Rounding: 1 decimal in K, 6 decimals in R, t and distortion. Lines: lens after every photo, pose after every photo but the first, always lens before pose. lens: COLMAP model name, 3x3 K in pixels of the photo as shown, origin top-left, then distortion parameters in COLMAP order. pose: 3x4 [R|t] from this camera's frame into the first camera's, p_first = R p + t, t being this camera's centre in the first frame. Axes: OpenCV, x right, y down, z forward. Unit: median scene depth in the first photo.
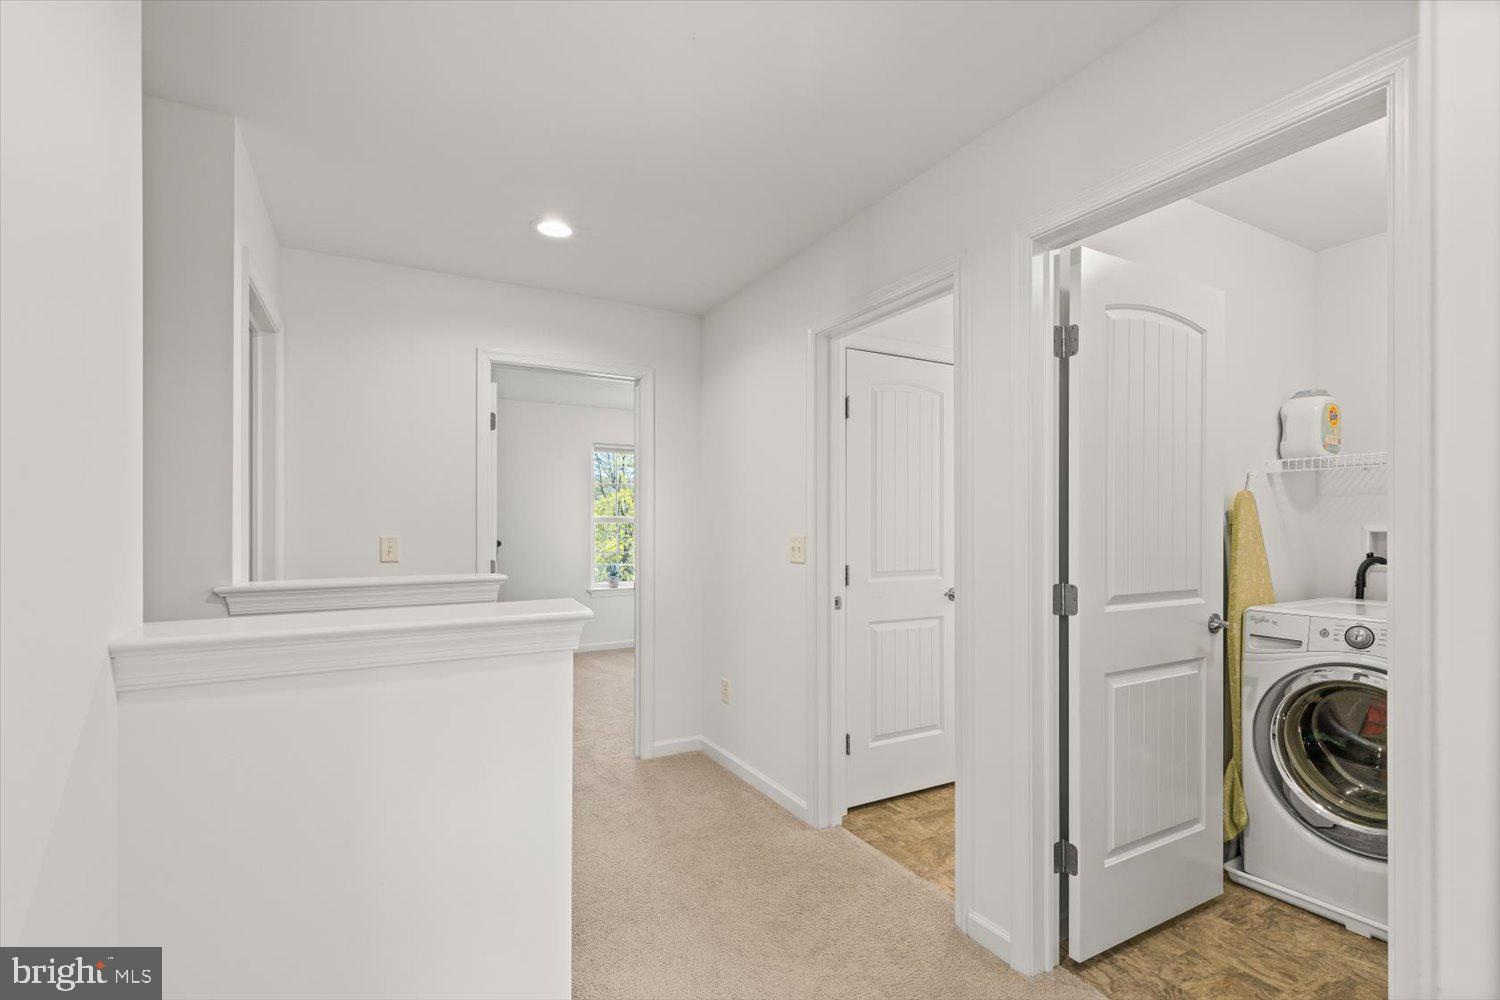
lens RADIAL K [[671.2, 0, 757.1], [0, 671.2, 507.5], [0, 0, 1]] dist [0.001579, -0.000086]
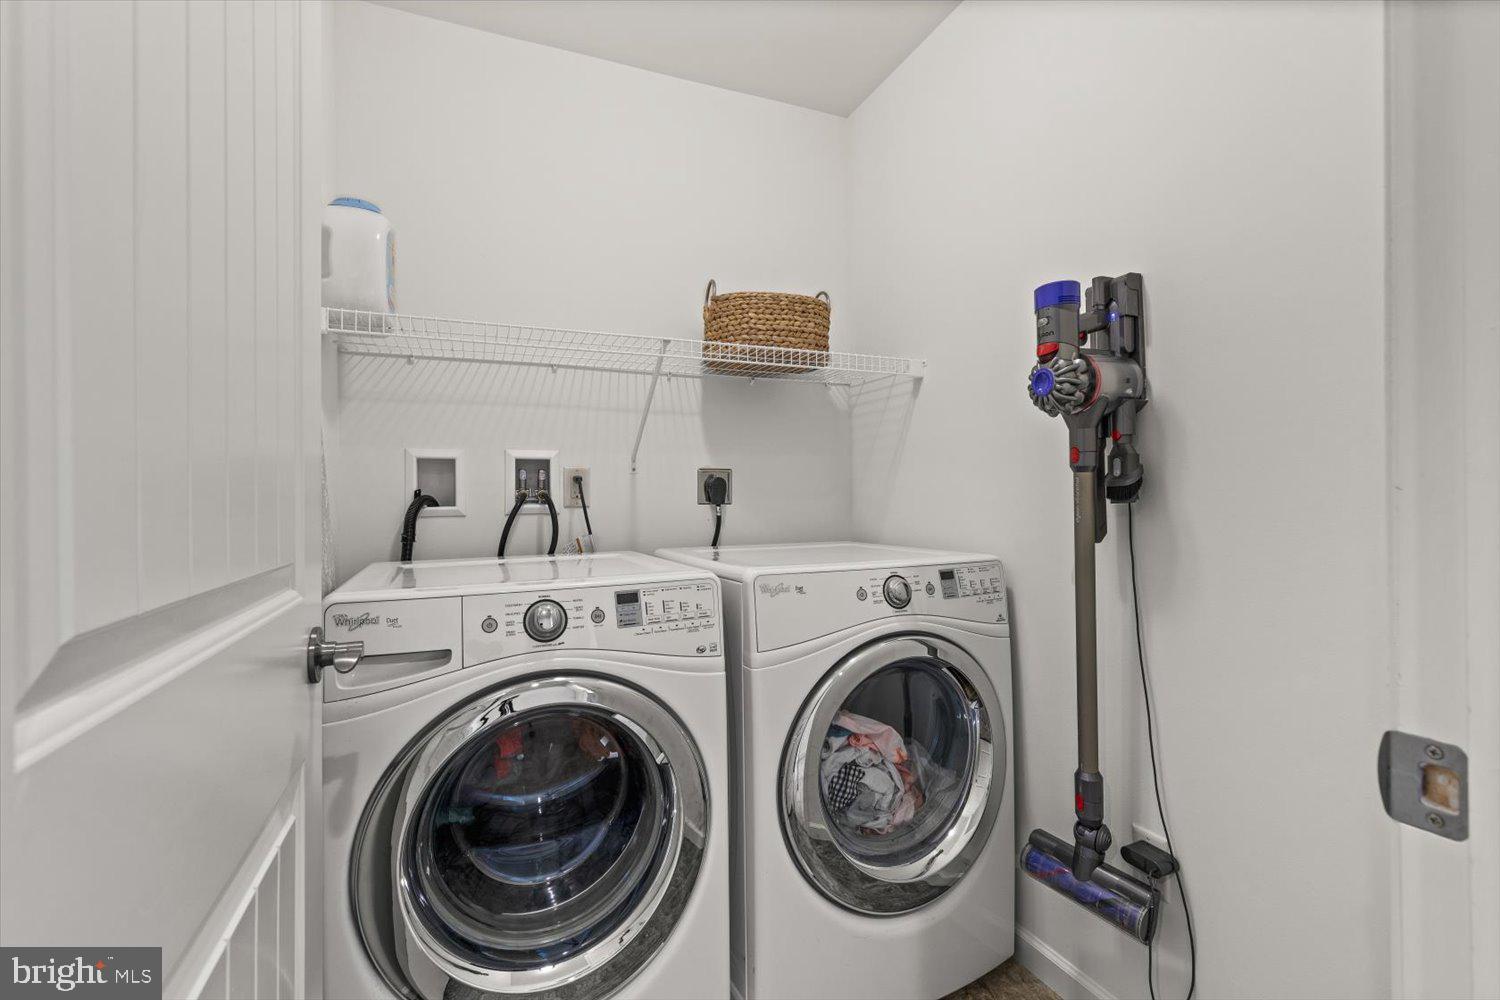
lens RADIAL K [[671.2, 0, 757.1], [0, 671.2, 507.5], [0, 0, 1]] dist [0.001579, -0.000086]
pose [[0.094200, -0.012248, 0.995478, 0.333332], [-0.016941, 0.999760, 0.013904, 0.081717], [-0.995409, -0.018175, 0.093970, 0.705870]]
